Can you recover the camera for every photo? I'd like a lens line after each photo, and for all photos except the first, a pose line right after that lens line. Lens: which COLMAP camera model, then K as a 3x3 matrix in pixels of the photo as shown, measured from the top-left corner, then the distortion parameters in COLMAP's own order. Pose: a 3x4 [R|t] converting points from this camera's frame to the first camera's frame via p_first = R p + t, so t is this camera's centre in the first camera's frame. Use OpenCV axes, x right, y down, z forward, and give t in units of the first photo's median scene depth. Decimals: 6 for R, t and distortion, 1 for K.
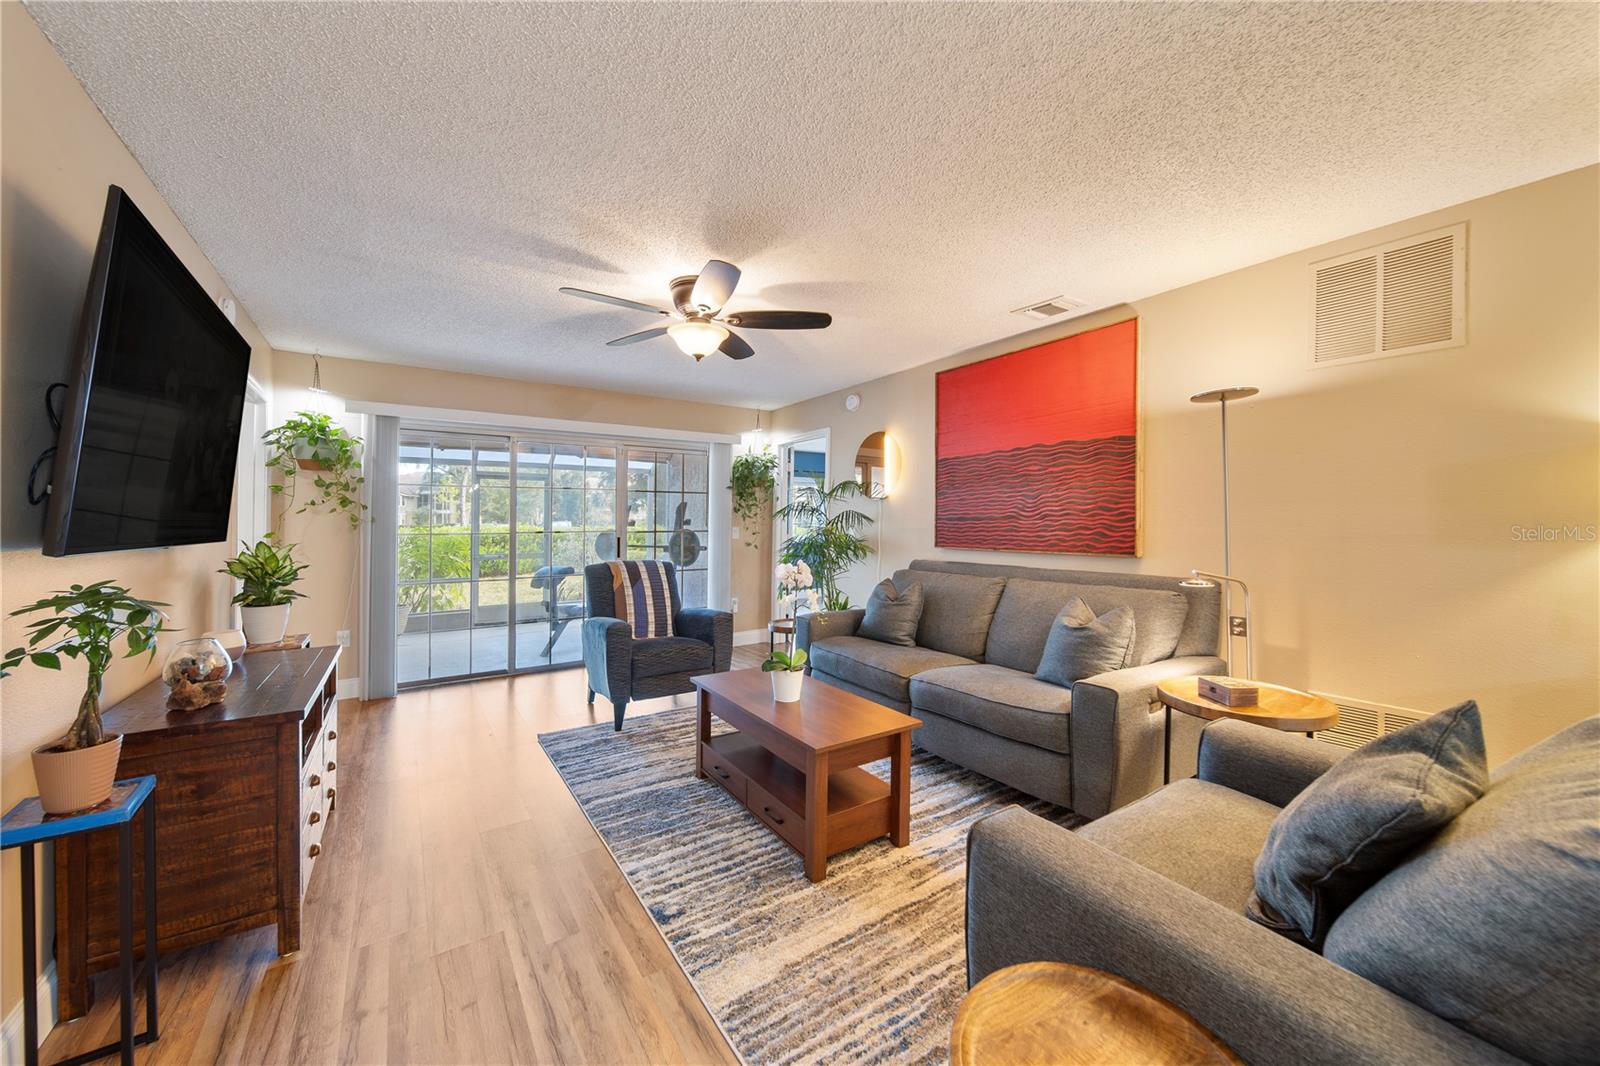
lens RADIAL K [[574.7, 0, 784.1], [0, 574.7, 517.4], [0, 0, 1]] dist [0.002359, -0.002803]
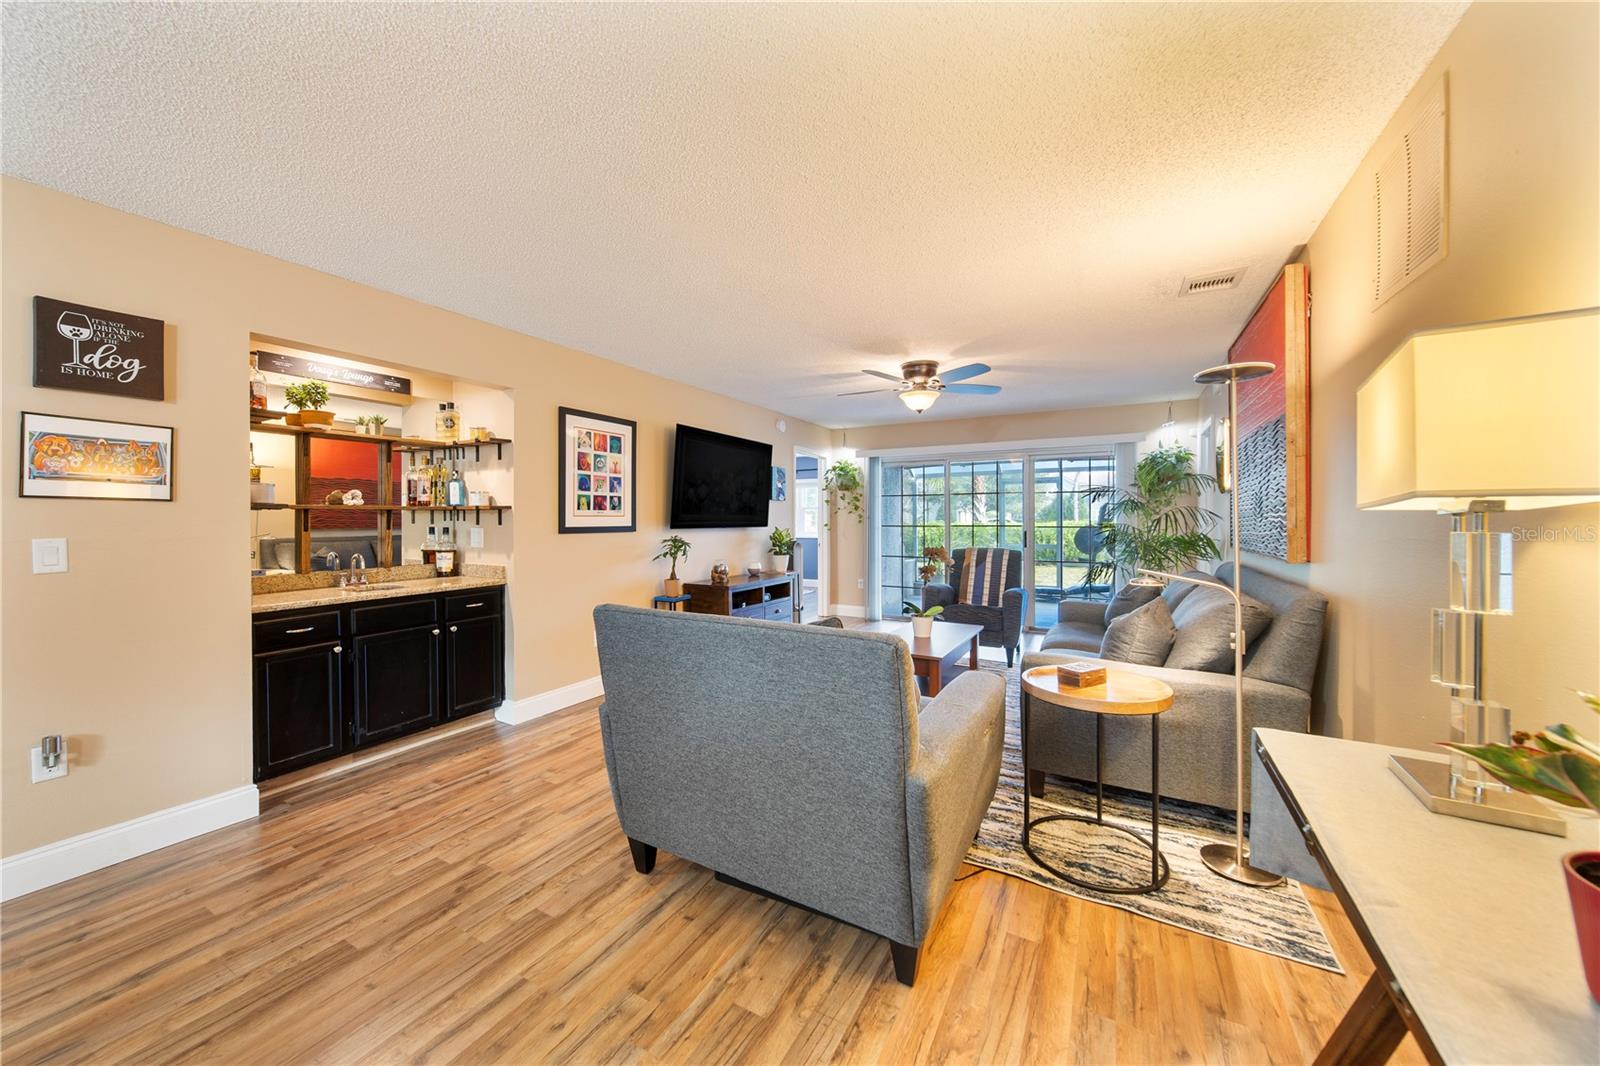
lens RADIAL K [[574.7, 0, 806.2], [0, 574.7, 514.5], [0, 0, 1]] dist [0.002359, -0.002803]
pose [[0.464524, -0.004645, -0.885548, 0.796882], [0.007678, 0.999970, -0.001218, -0.003387], [0.885527, -0.006233, 0.464546, 0.016254]]
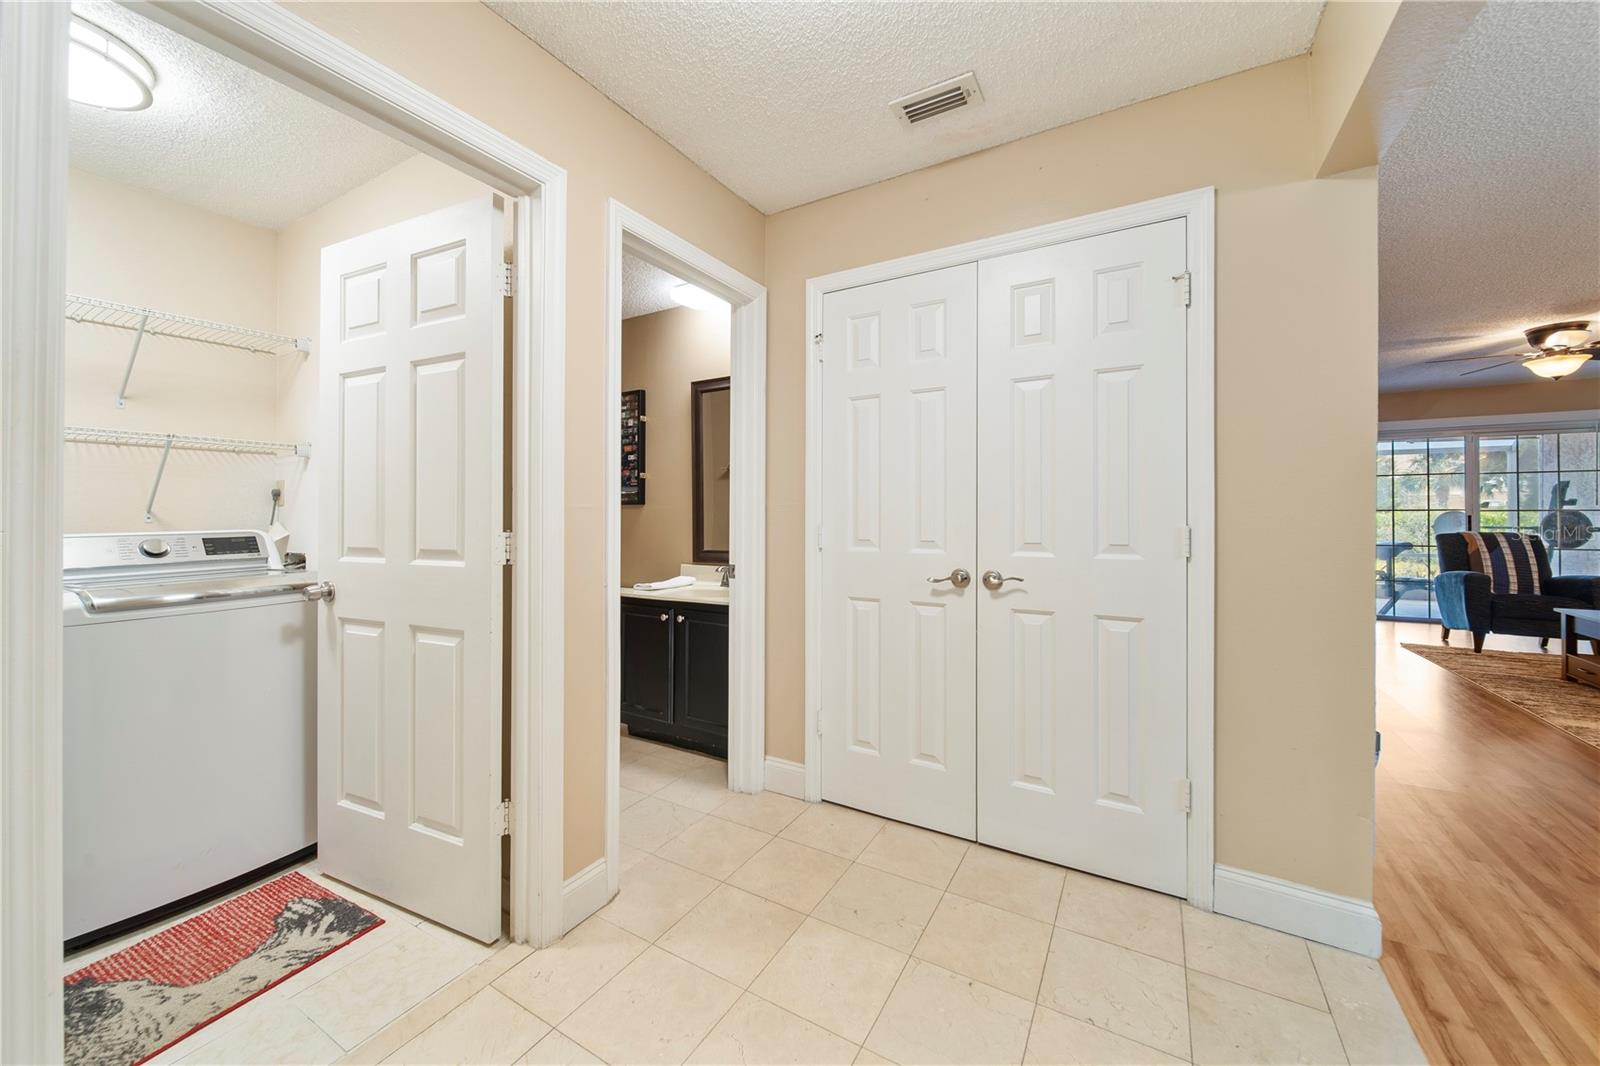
lens RADIAL K [[597.8, 0, 798.7], [0, 597.8, 506.7], [0, 0, 1]] dist [-0.008498, -0.000116]
pose [[0.442566, -0.012665, -0.896647, 0.231881], [0.010001, 0.999908, -0.009188, 0.020910], [0.896680, -0.004902, 0.442652, -0.949360]]
